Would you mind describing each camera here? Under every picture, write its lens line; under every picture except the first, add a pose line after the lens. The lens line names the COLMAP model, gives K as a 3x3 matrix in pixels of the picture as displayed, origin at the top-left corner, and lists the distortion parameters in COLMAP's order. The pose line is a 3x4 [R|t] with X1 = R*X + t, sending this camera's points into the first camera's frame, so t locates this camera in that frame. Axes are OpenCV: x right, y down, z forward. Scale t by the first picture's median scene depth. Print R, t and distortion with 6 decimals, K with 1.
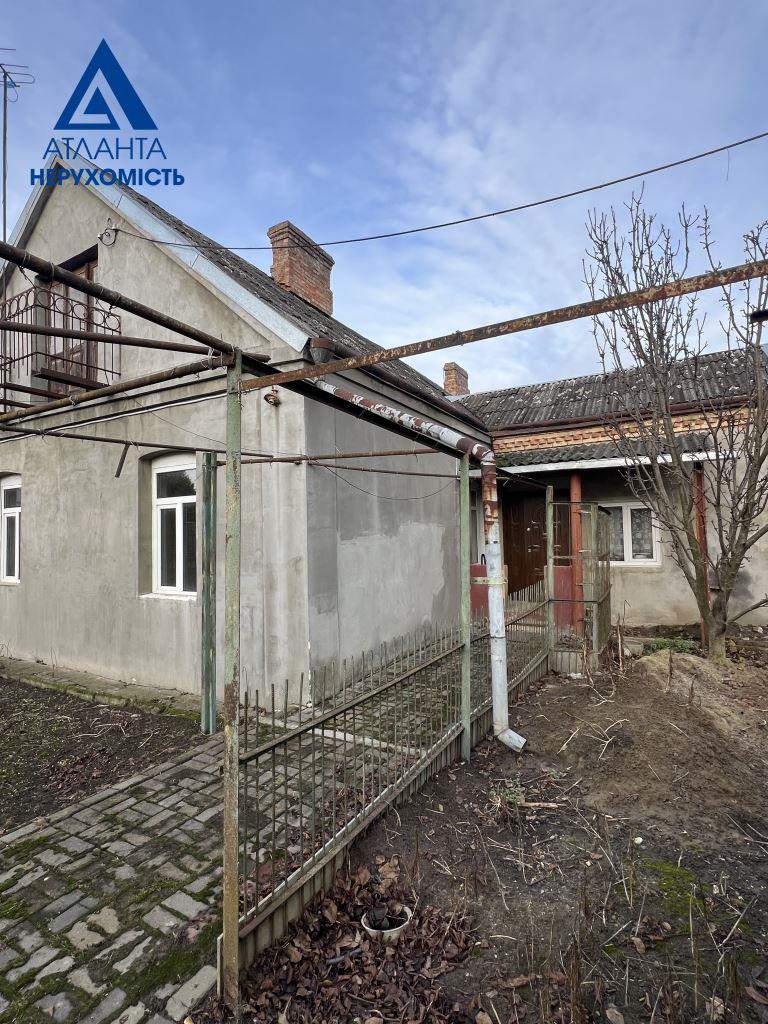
lens RADIAL K [[500.8, 0, 383.7], [0, 500.8, 512.3], [0, 0, 1]] dist [-0.000243, 0.000452]
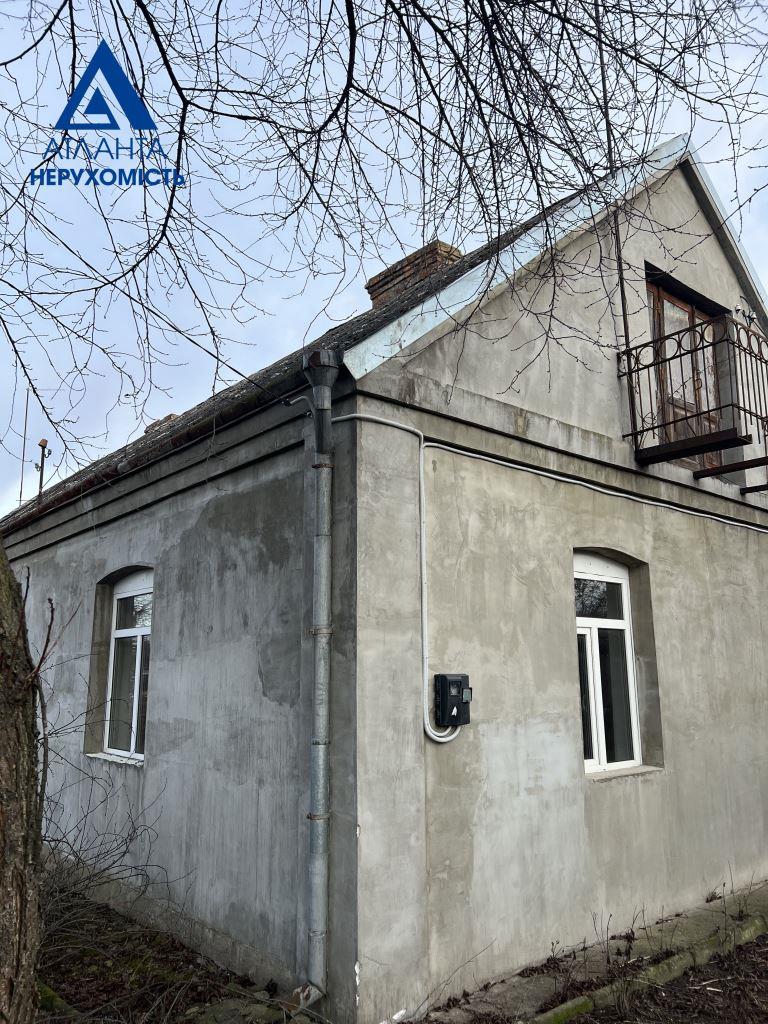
lens RADIAL K [[773.8, 0, 385.4], [0, 773.8, 508.1], [0, 0, 1]] dist [0.054292, -0.048093]
pose [[0.341190, 0.205630, 0.917227, -2.434322], [-0.048739, 0.978337, -0.201200, 0.080207], [-0.938730, 0.023942, 0.343821, 1.436804]]
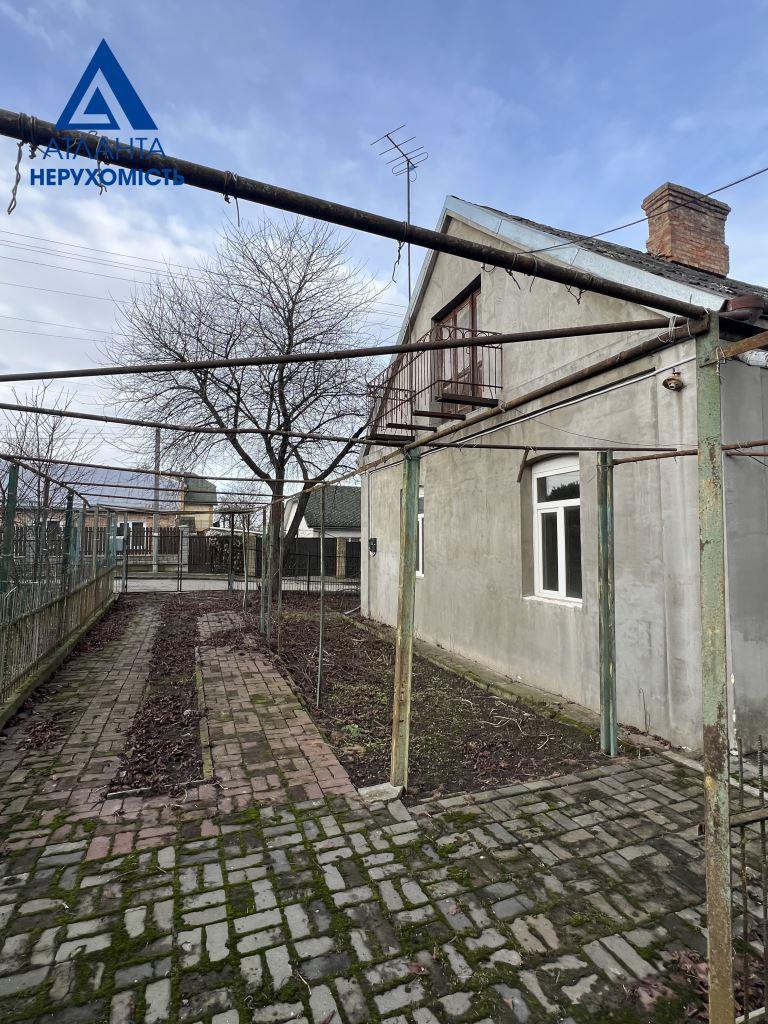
lens RADIAL K [[500.8, 0, 381.3], [0, 500.8, 512.6], [0, 0, 1]] dist [-0.000243, 0.000452]
pose [[0.775424, -0.015616, -0.631248, -0.070532], [0.010216, 0.999874, -0.012186, 0.001691], [0.631358, 0.003000, 0.775485, 0.013570]]
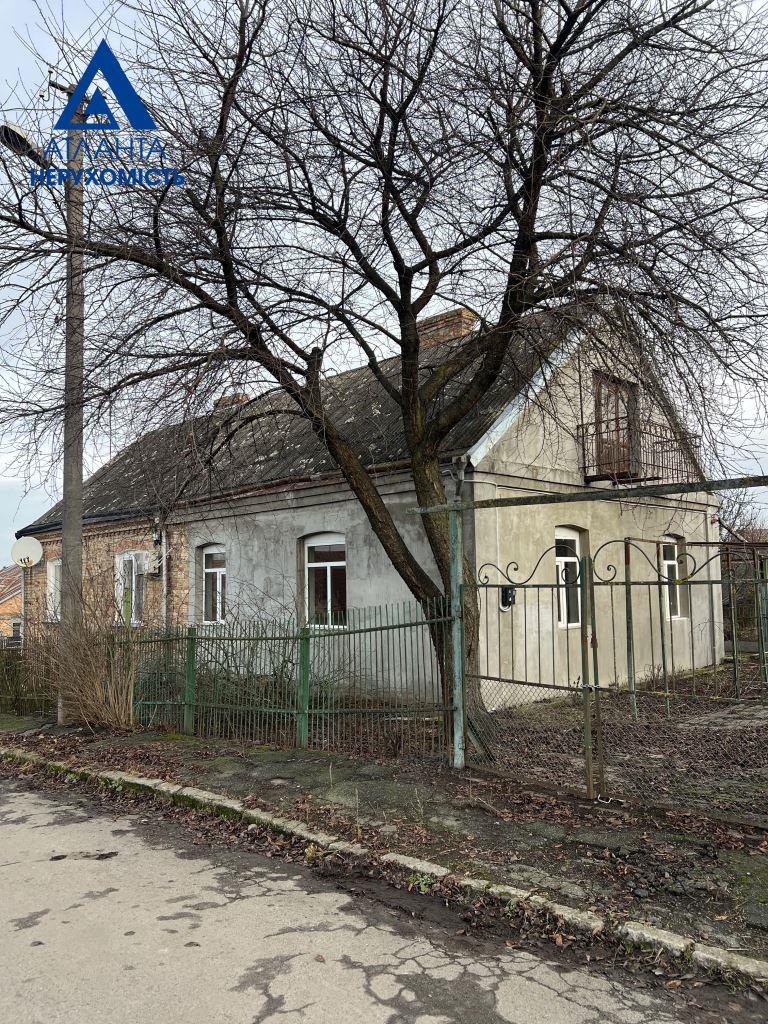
lens RADIAL K [[773.8, 0, 382.8], [0, 773.8, 514.6], [0, 0, 1]] dist [0.054292, -0.048093]
pose [[0.276955, 0.089098, 0.956743, -3.834122], [-0.035304, 0.995963, -0.082531, 0.080186], [-0.960234, -0.010920, 0.278982, 1.409371]]
